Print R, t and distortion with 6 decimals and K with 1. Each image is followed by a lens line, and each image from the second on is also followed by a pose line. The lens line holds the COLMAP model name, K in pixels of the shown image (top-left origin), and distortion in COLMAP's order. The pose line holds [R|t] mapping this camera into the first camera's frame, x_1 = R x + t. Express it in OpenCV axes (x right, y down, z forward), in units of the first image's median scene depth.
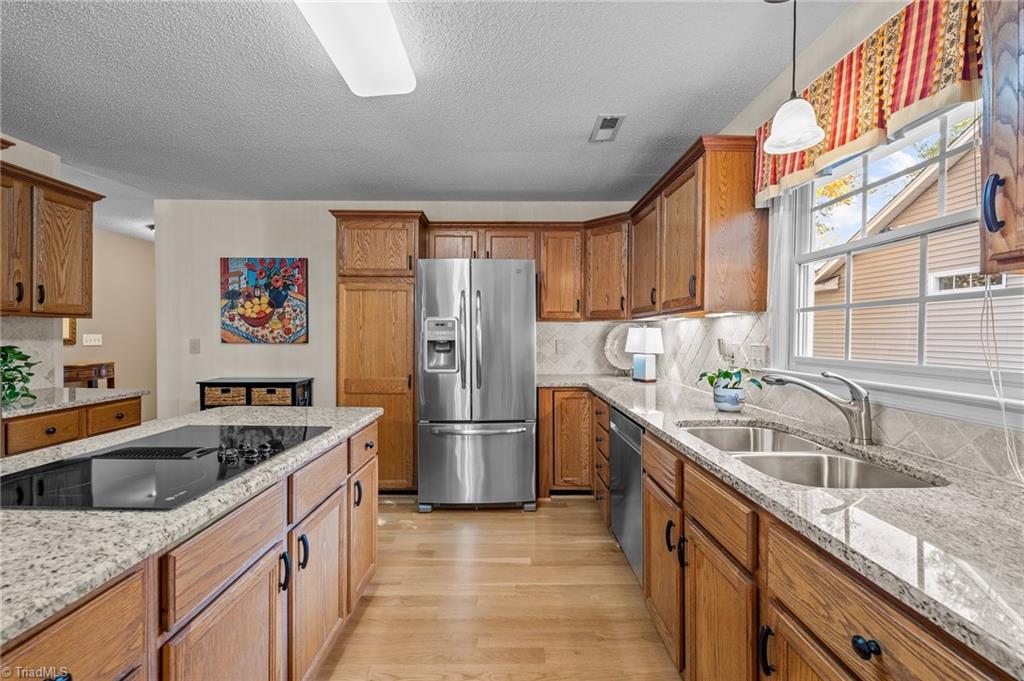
lens RADIAL K [[418.6, 0, 510.4], [0, 418.6, 338.4], [0, 0, 1]] dist [0.000803, -0.000121]
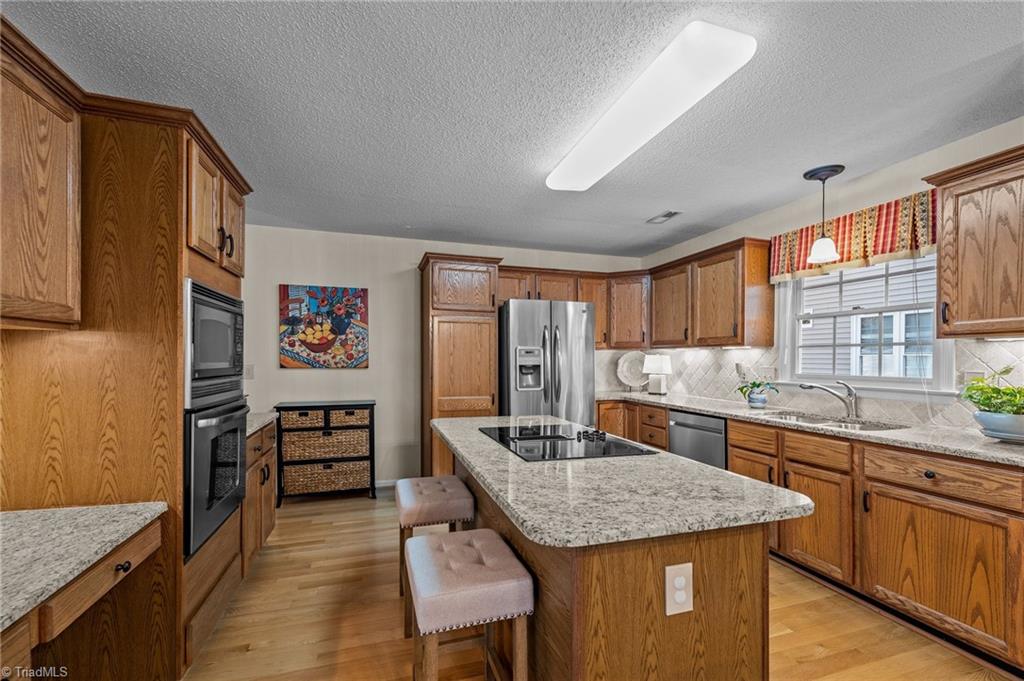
lens RADIAL K [[426.8, 0, 512.7], [0, 426.8, 360.3], [0, 0, 1]] dist [0.000491, 0.000069]
pose [[0.953885, -0.000321, 0.300172, -0.552645], [0.001592, 0.999991, -0.003989, -0.004003], [-0.300168, 0.004283, 0.953877, -0.184320]]
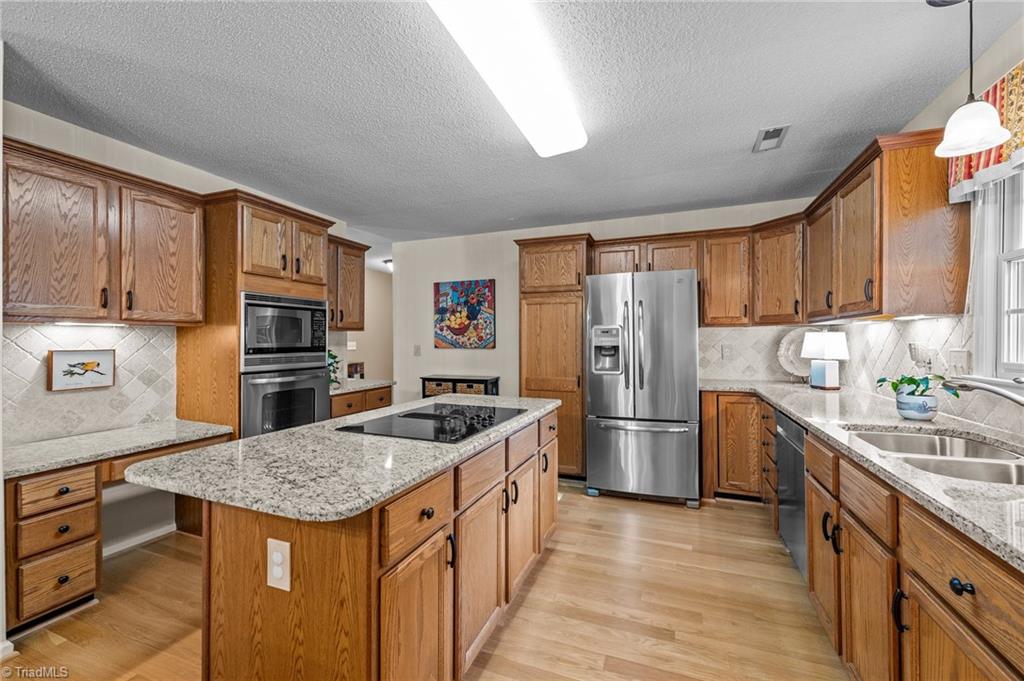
lens RADIAL K [[417.4, 0, 509.6], [0, 417.4, 340.7], [0, 0, 1]] dist [0.000087, -0.000206]
pose [[0.928153, -0.006119, -0.372149, 0.011265], [0.003215, 0.999959, -0.008423, -0.000352], [0.372185, 0.006621, 0.928135, -0.141411]]
